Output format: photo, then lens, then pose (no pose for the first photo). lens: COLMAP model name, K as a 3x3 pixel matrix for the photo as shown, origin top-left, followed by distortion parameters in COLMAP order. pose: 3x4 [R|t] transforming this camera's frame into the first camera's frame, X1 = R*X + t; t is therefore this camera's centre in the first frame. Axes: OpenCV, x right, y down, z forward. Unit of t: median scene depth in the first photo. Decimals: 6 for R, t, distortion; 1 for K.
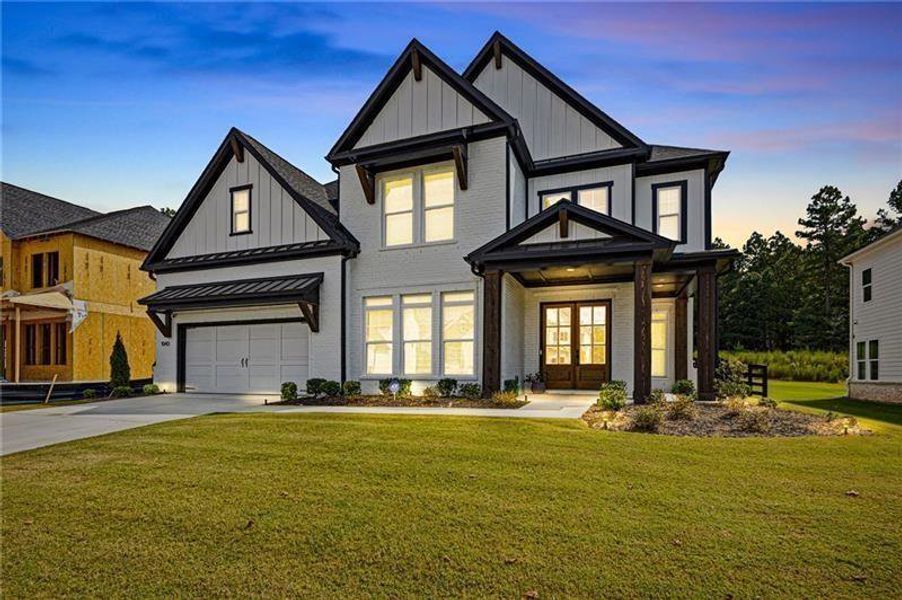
lens RADIAL K [[589.7, 0, 395.0], [0, 589.7, 360.8], [0, 0, 1]] dist [-0.012513, 0.006395]
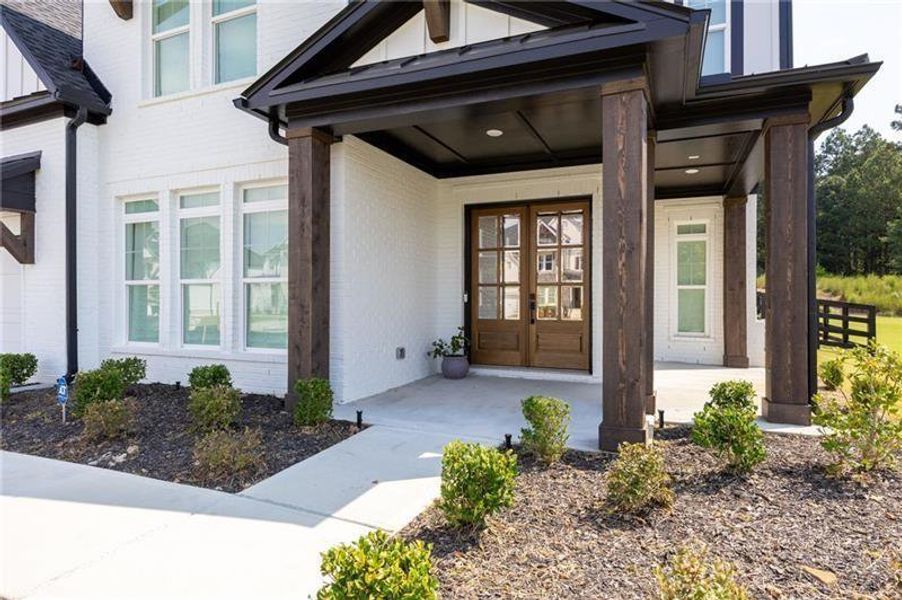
lens RADIAL K [[589.7, 0, 435.8], [0, 589.7, 284.0], [0, 0, 1]] dist [-0.012513, 0.006395]
pose [[0.999386, -0.006743, -0.034395, 0.118364], [0.006977, 0.999953, 0.006690, -0.015350], [0.034349, -0.006926, 0.999386, 0.231165]]
